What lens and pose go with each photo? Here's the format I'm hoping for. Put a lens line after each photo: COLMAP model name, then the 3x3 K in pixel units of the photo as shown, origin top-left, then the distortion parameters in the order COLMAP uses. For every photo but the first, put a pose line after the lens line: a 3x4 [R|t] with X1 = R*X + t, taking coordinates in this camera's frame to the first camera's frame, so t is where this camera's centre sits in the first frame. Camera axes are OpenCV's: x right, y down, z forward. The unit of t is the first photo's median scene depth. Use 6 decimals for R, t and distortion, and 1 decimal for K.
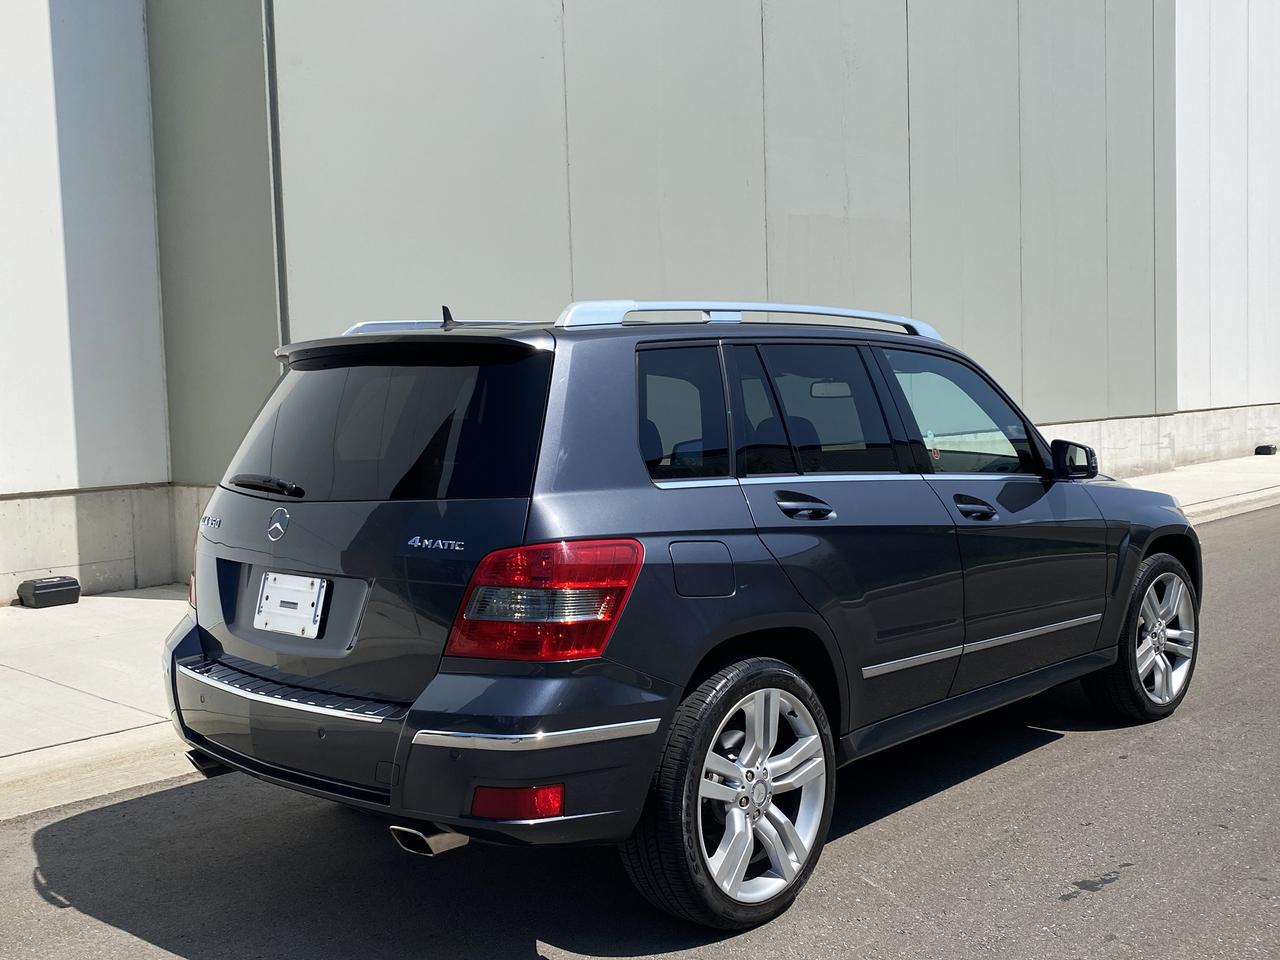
lens RADIAL K [[1268.3, 0, 644.1], [0, 1268.3, 474.3], [0, 0, 1]] dist [0.077332, -0.173470]
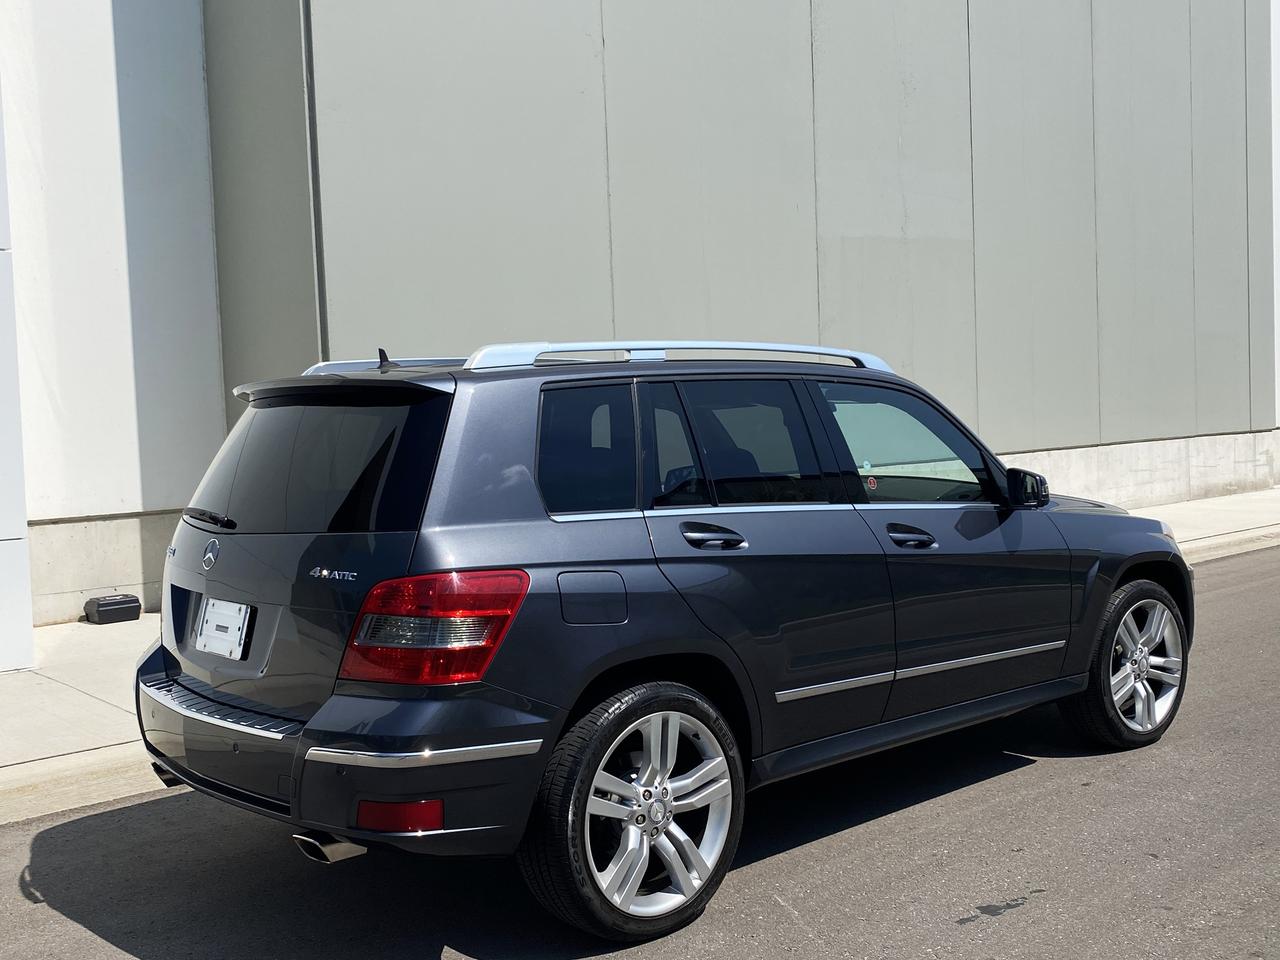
lens RADIAL K [[1268.3, 0, 644.1], [0, 1268.3, 474.3], [0, 0, 1]] dist [0.077332, -0.173470]
pose [[0.995649, -0.002932, -0.093138, 0.166744], [0.001768, 0.999919, -0.012584, -0.013302], [0.093167, 0.012365, 0.995574, -0.044875]]
